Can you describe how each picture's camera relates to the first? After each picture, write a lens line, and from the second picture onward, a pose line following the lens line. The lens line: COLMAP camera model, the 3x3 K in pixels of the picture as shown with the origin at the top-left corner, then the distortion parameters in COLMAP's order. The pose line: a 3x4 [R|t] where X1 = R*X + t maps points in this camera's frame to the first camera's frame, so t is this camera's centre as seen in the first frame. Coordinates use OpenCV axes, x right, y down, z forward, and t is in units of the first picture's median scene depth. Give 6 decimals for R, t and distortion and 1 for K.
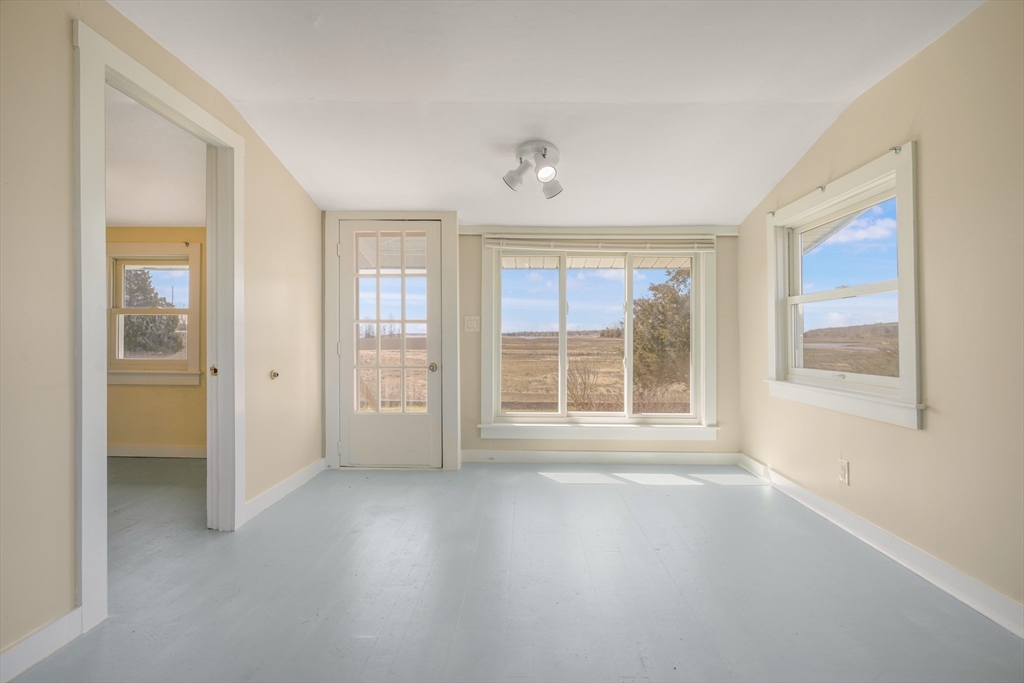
lens RADIAL K [[468.3, 0, 512.0], [0, 468.3, 341.5], [0, 0, 1]] dist [-0.003290, 0.005422]
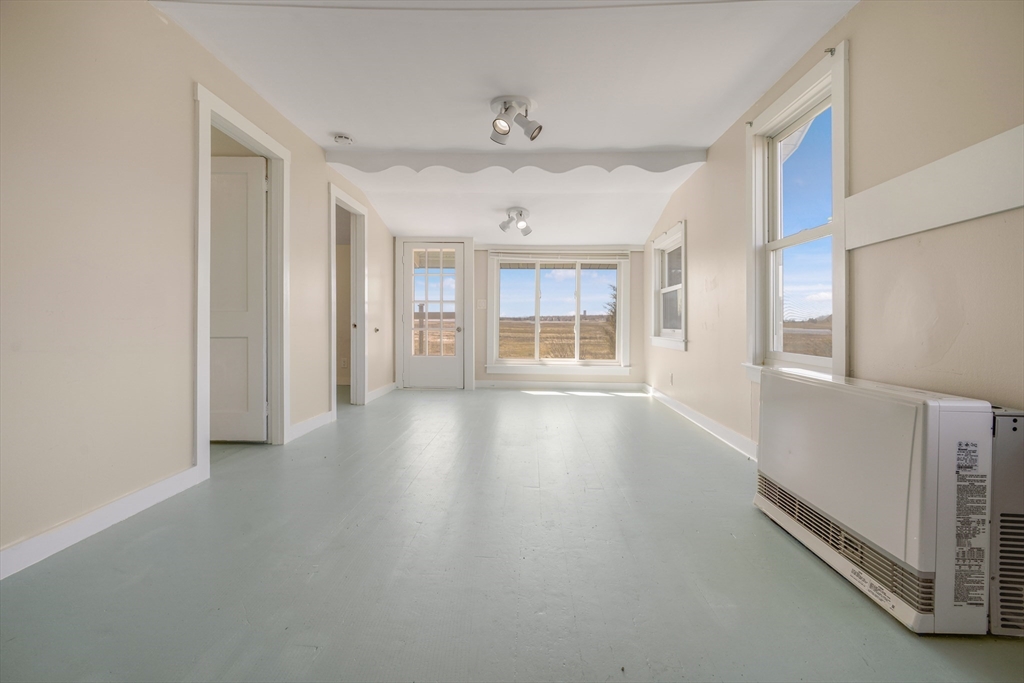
lens RADIAL K [[481.8, 0, 513.0], [0, 481.8, 335.8], [0, 0, 1]] dist [-0.001056, 0.006889]
pose [[0.999925, 0.005429, -0.010936, 0.044899], [-0.005221, 0.999808, 0.018903, 0.042517], [0.011037, -0.018844, 0.999762, -0.715188]]
